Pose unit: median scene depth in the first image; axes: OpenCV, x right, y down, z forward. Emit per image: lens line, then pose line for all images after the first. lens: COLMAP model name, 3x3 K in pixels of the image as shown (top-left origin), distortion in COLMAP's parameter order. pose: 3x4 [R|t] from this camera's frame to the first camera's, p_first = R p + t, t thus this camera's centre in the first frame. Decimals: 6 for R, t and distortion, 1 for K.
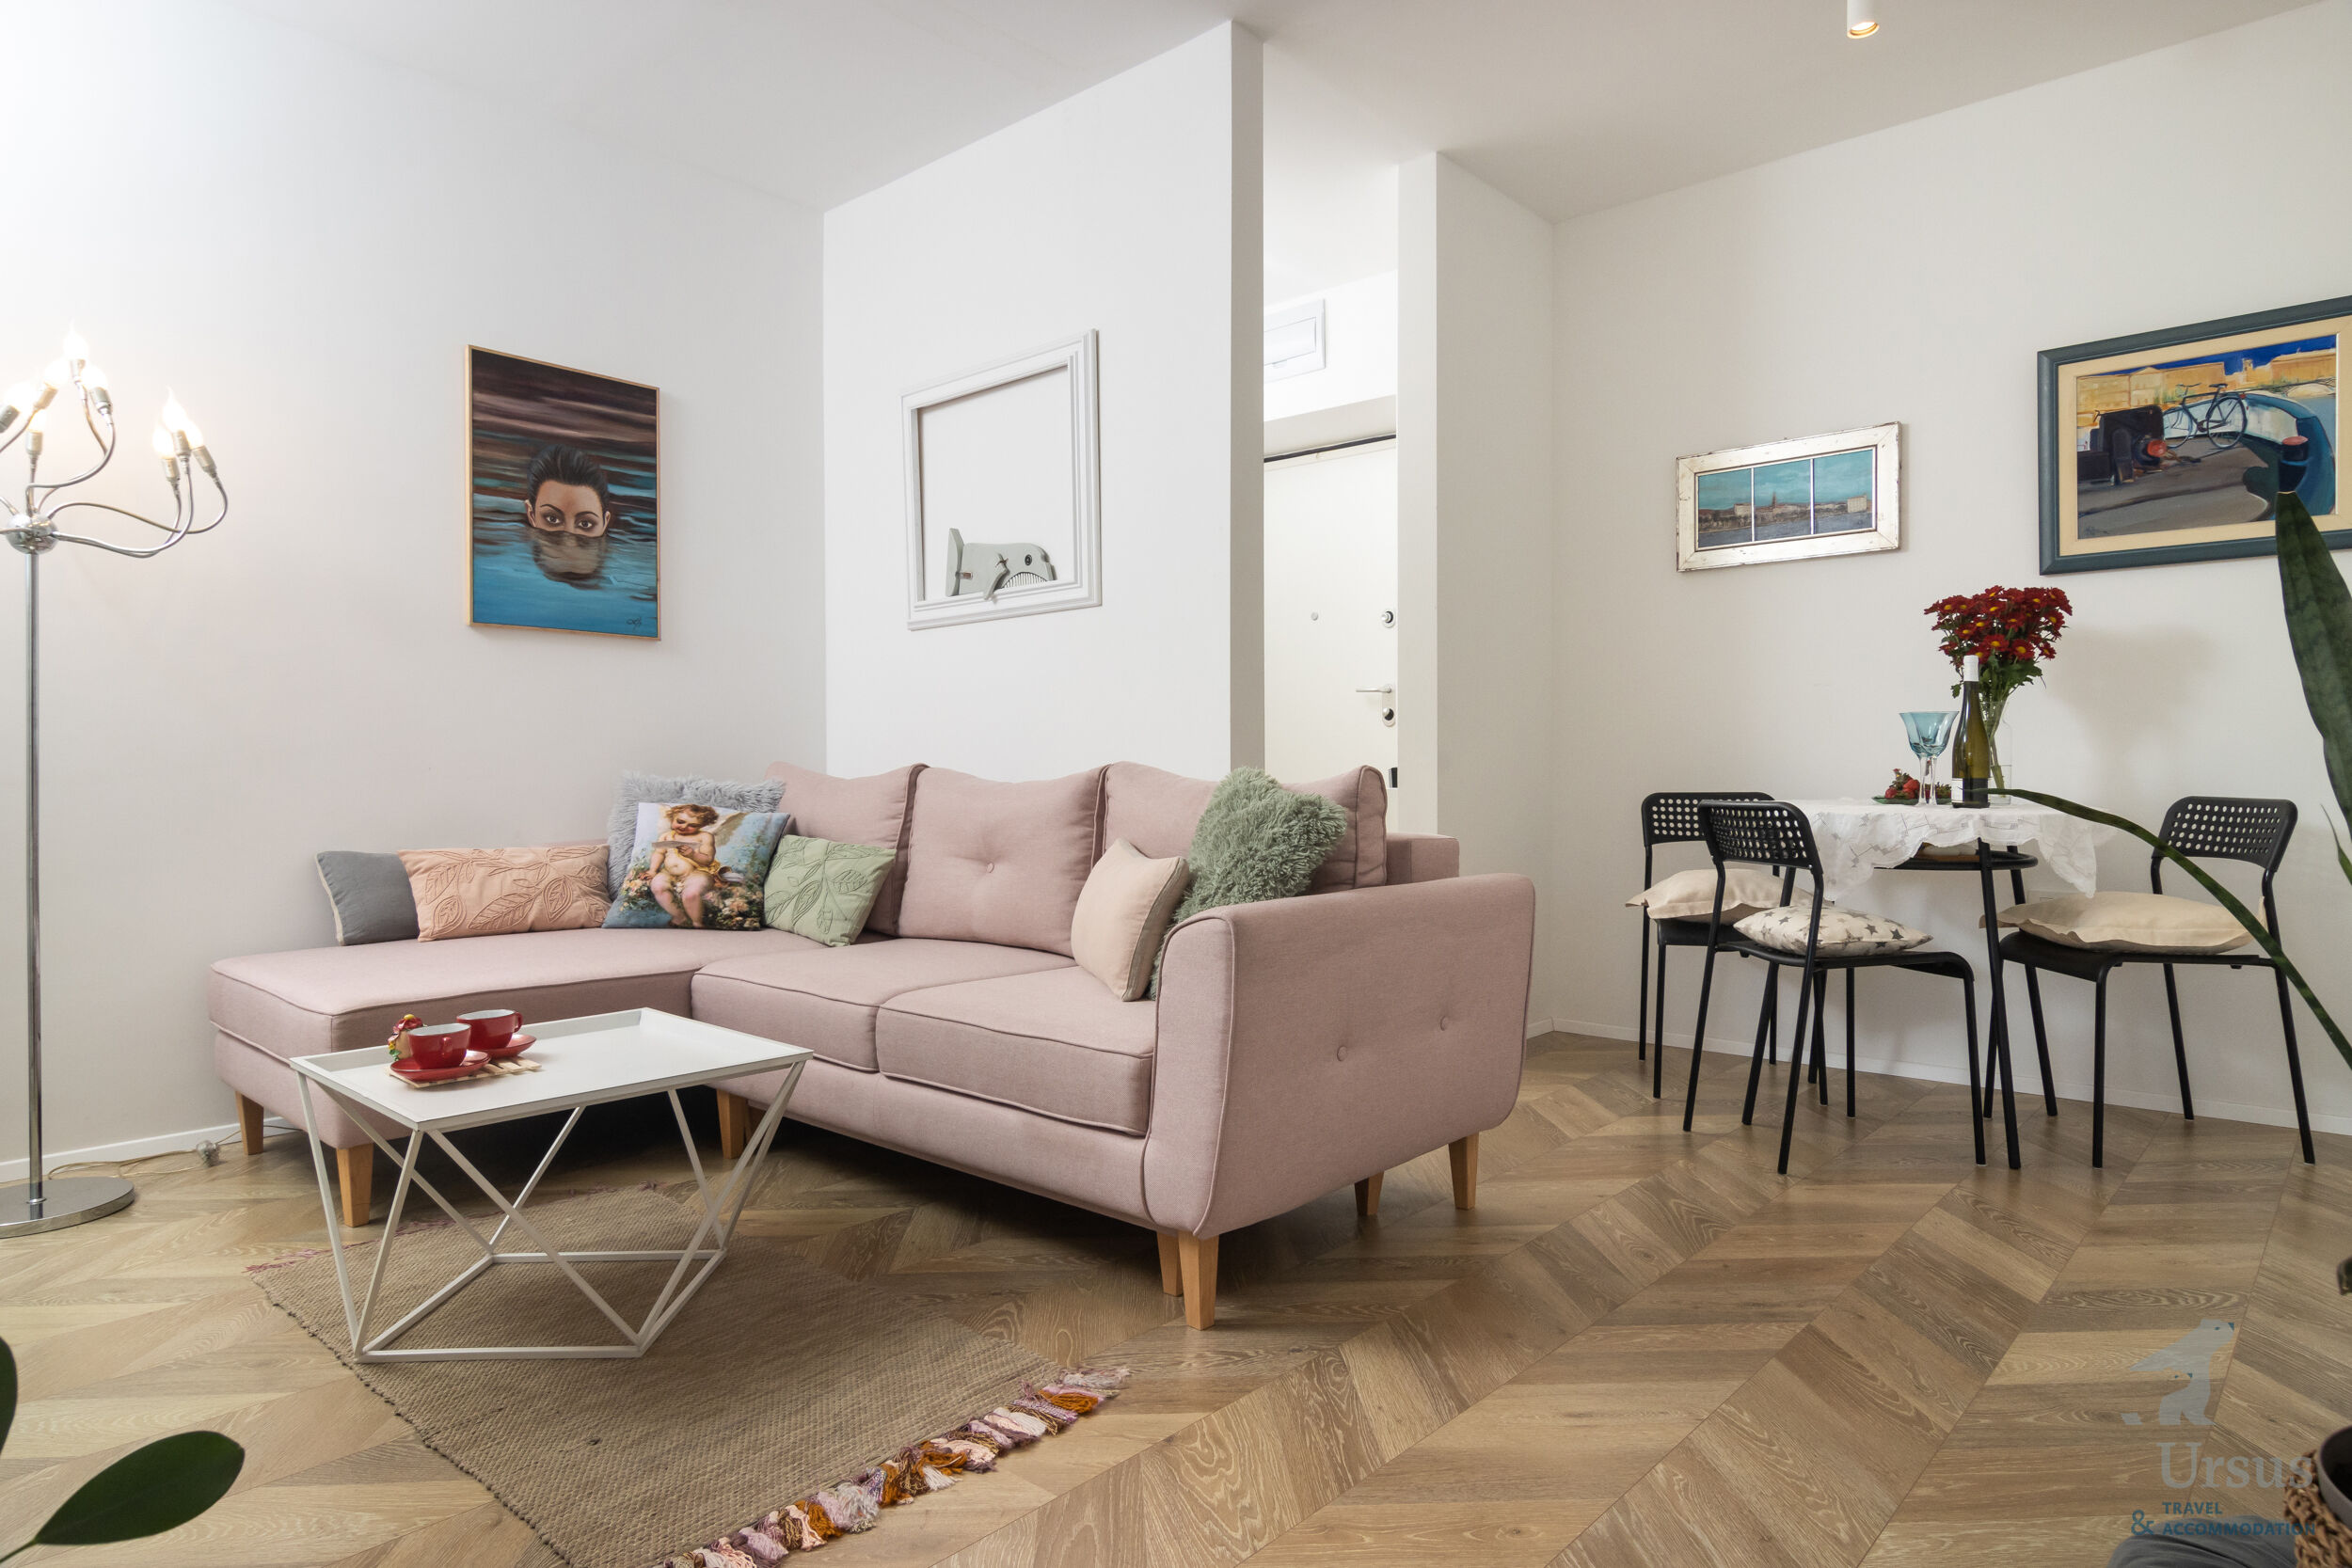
lens RADIAL K [[1316.8, 0, 1129.8], [0, 1316.8, 814.4], [0, 0, 1]] dist [0.013012, 0.003334]
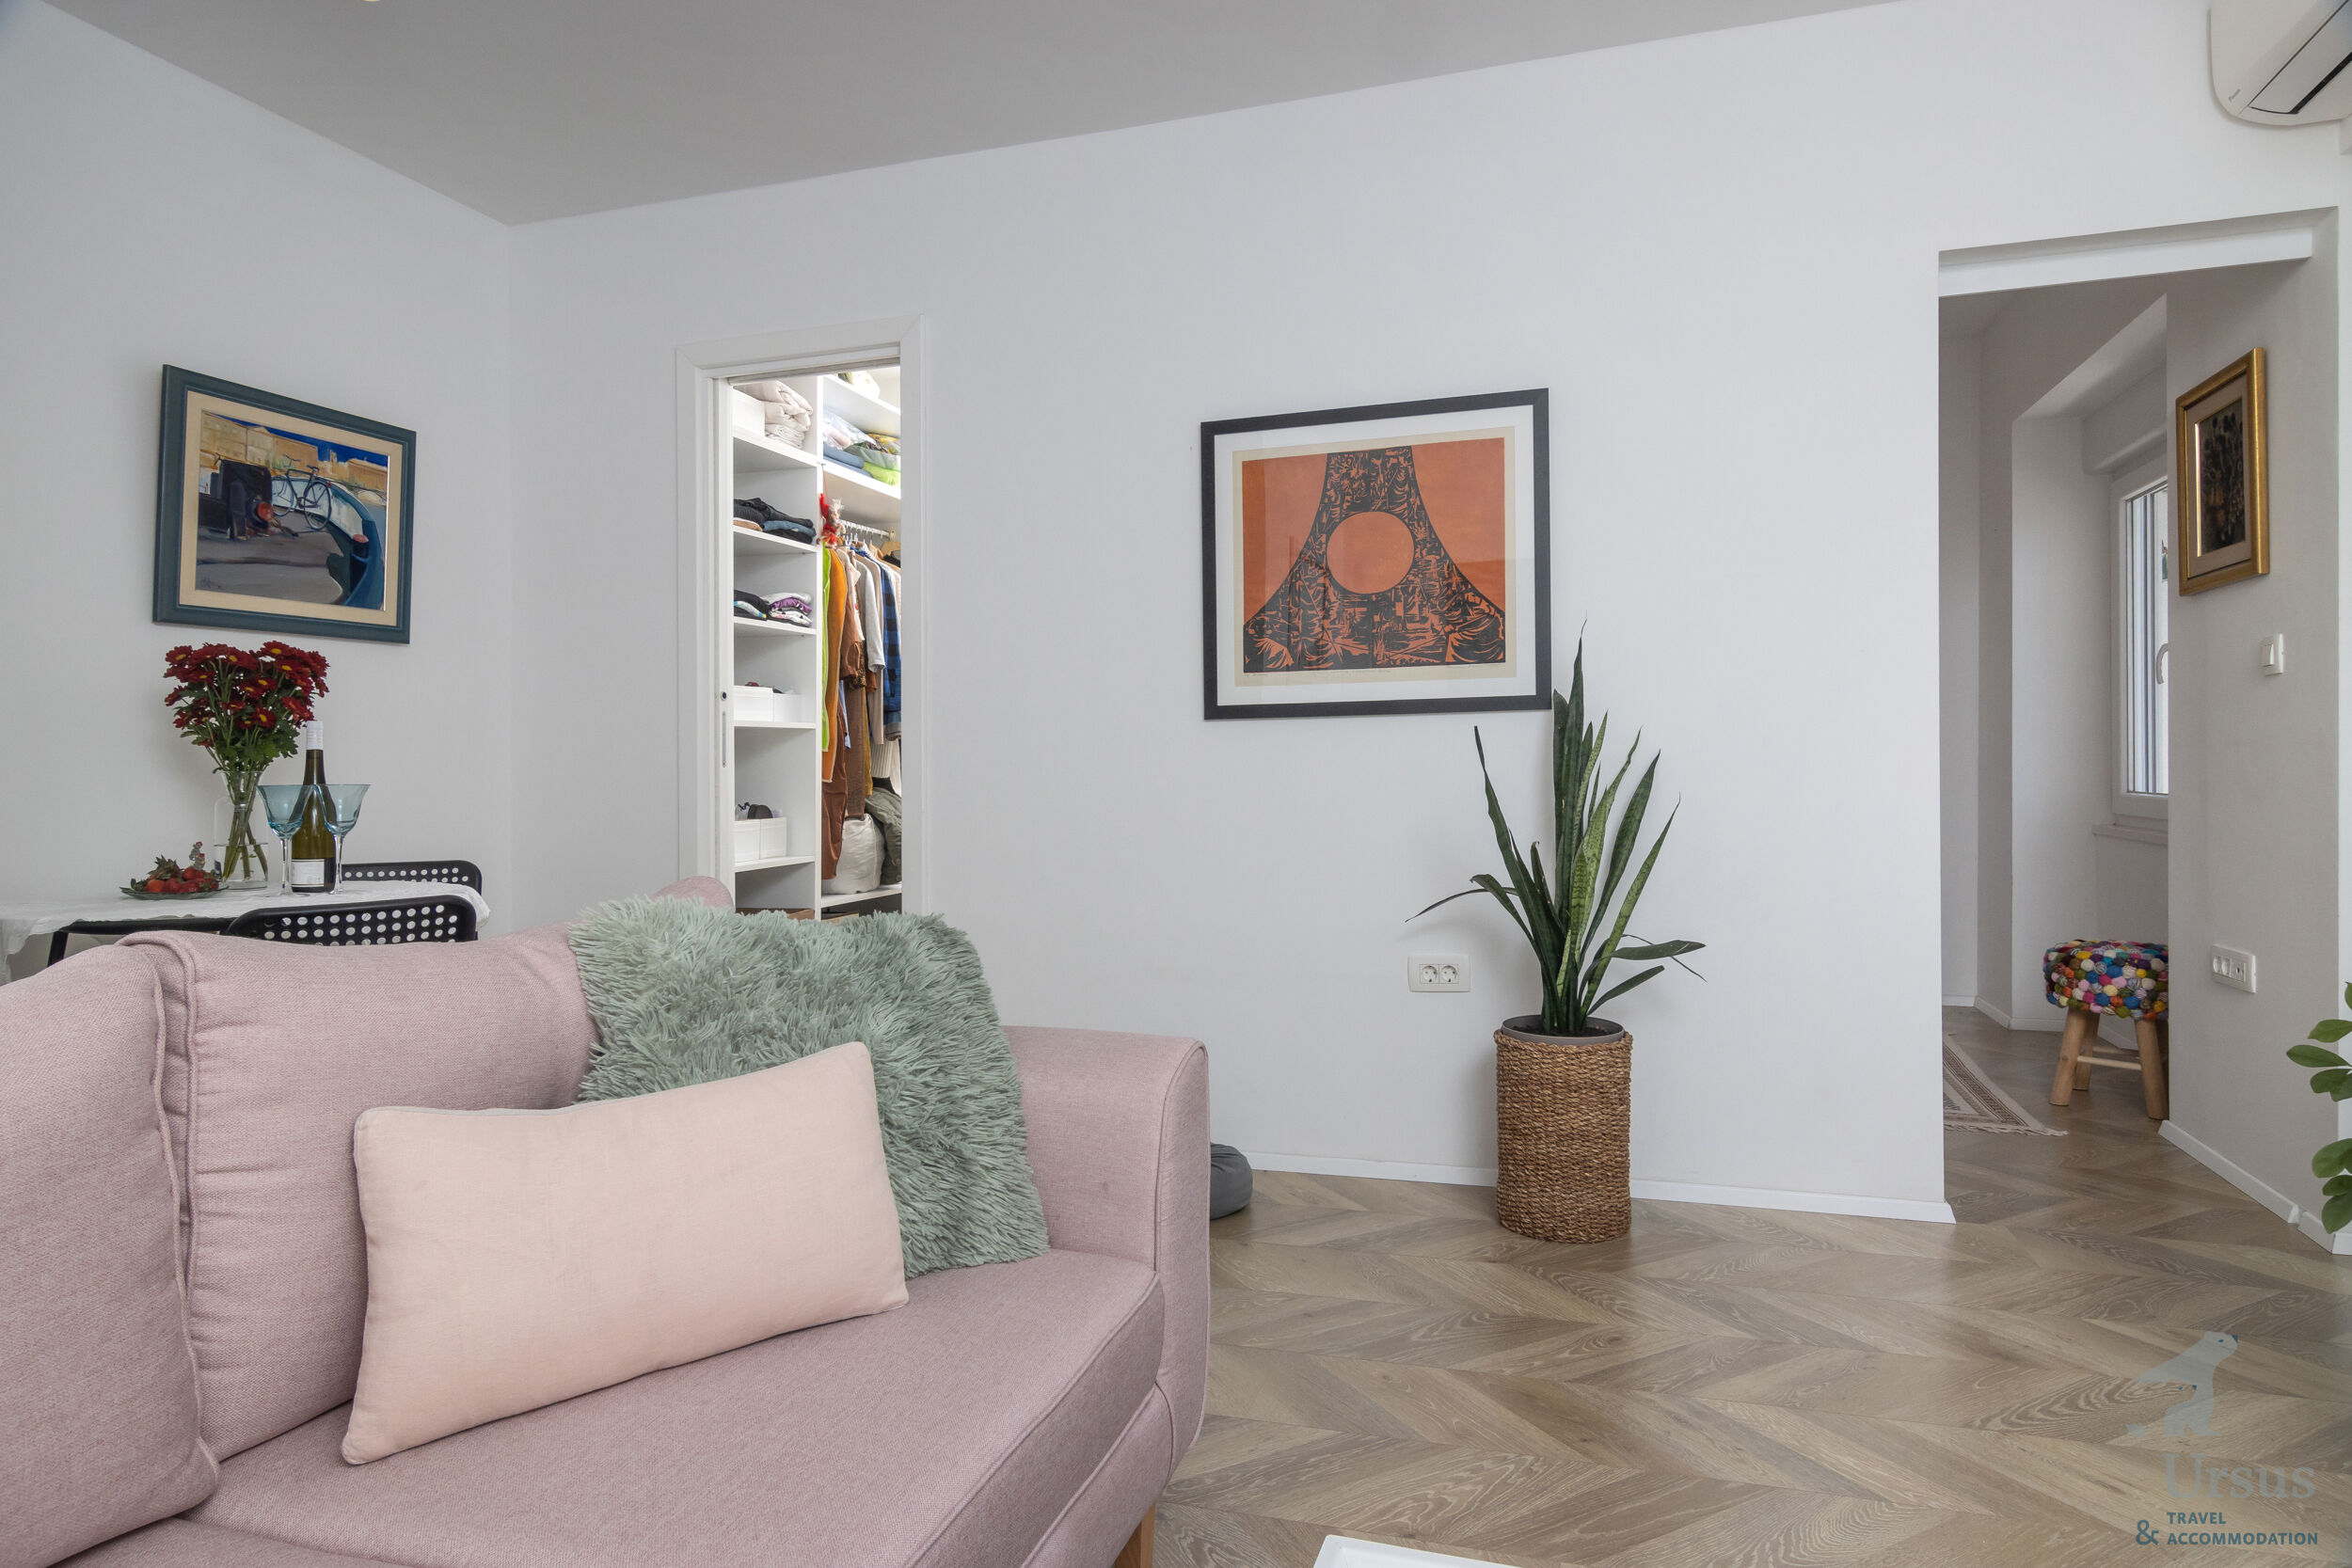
lens RADIAL K [[1398.4, 0, 1218.9], [0, 1398.4, 759.4], [0, 0, 1]] dist [0.000600, -0.000855]
pose [[-0.462592, 0.008548, 0.886530, -0.410842], [0.054479, 0.998338, 0.018801, -0.067680], [-0.884896, 0.056995, -0.462289, 0.778288]]
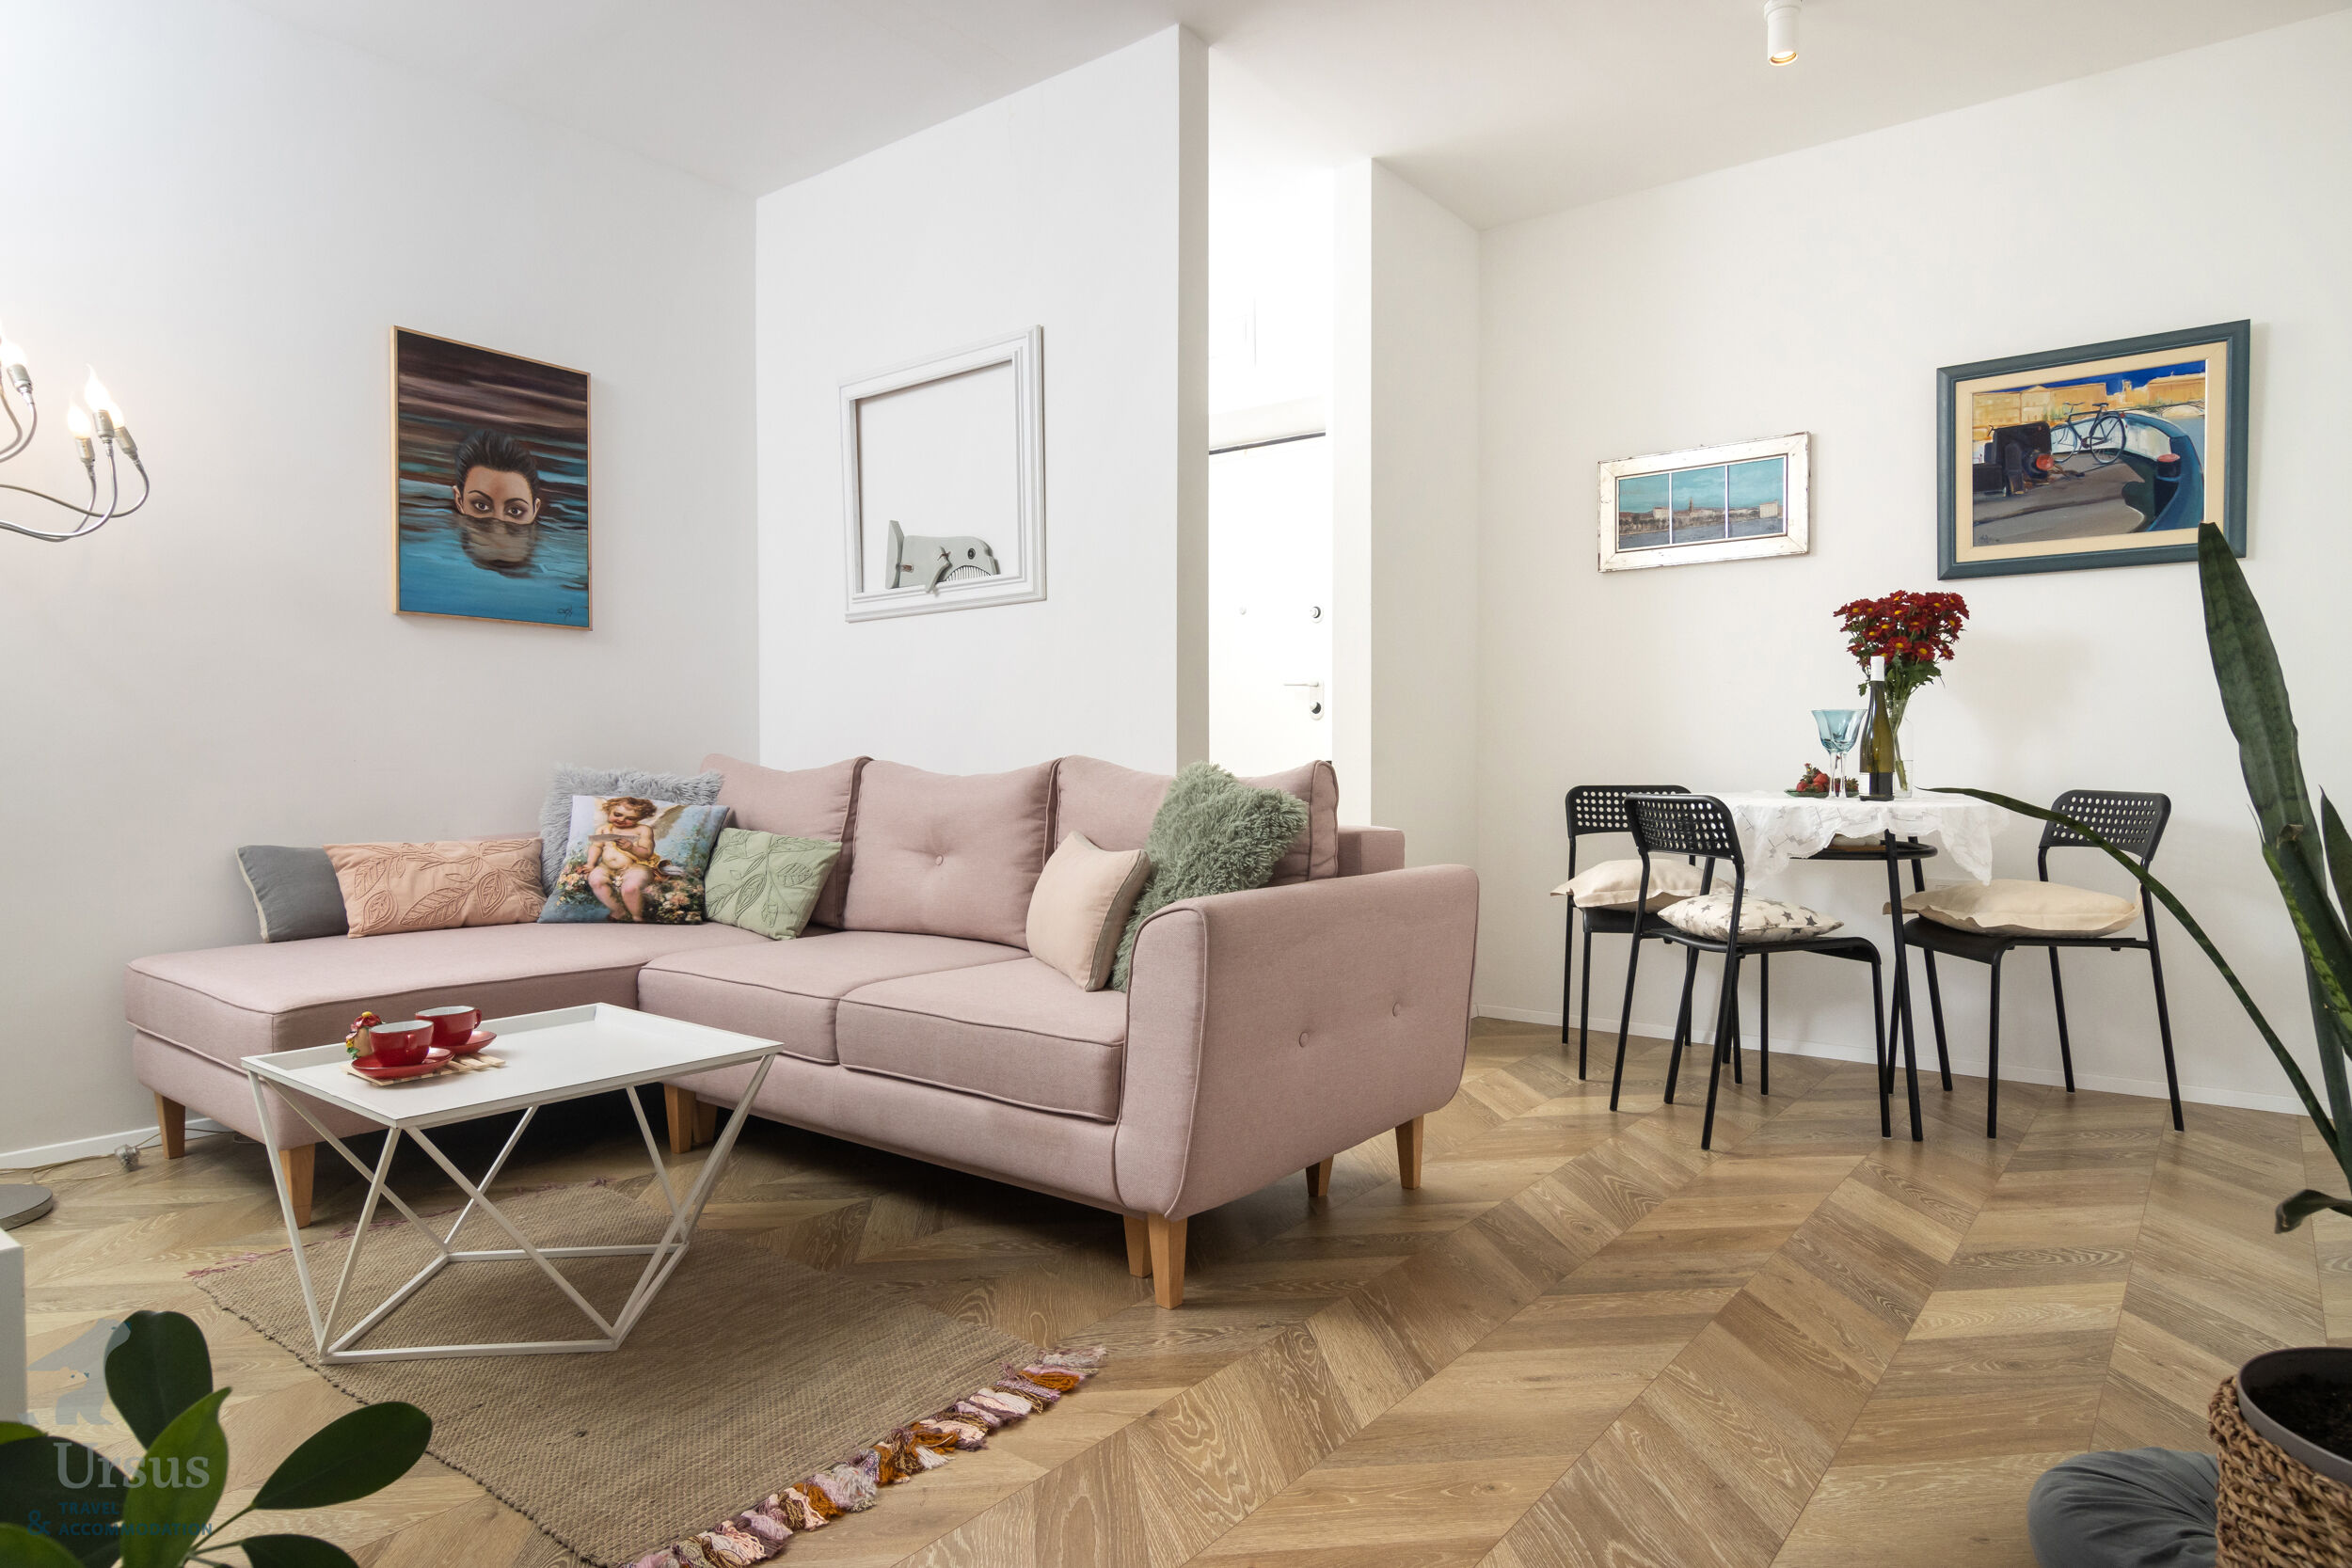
lens RADIAL K [[1320.9, 0, 1122.3], [0, 1320.9, 815.3], [0, 0, 1]] dist [0.016902, 0.000544]
pose [[0.997863, -0.001016, 0.065328, -0.029790], [0.000494, 0.999968, 0.008005, -0.001868], [-0.065334, -0.007956, 0.997832, -0.015216]]
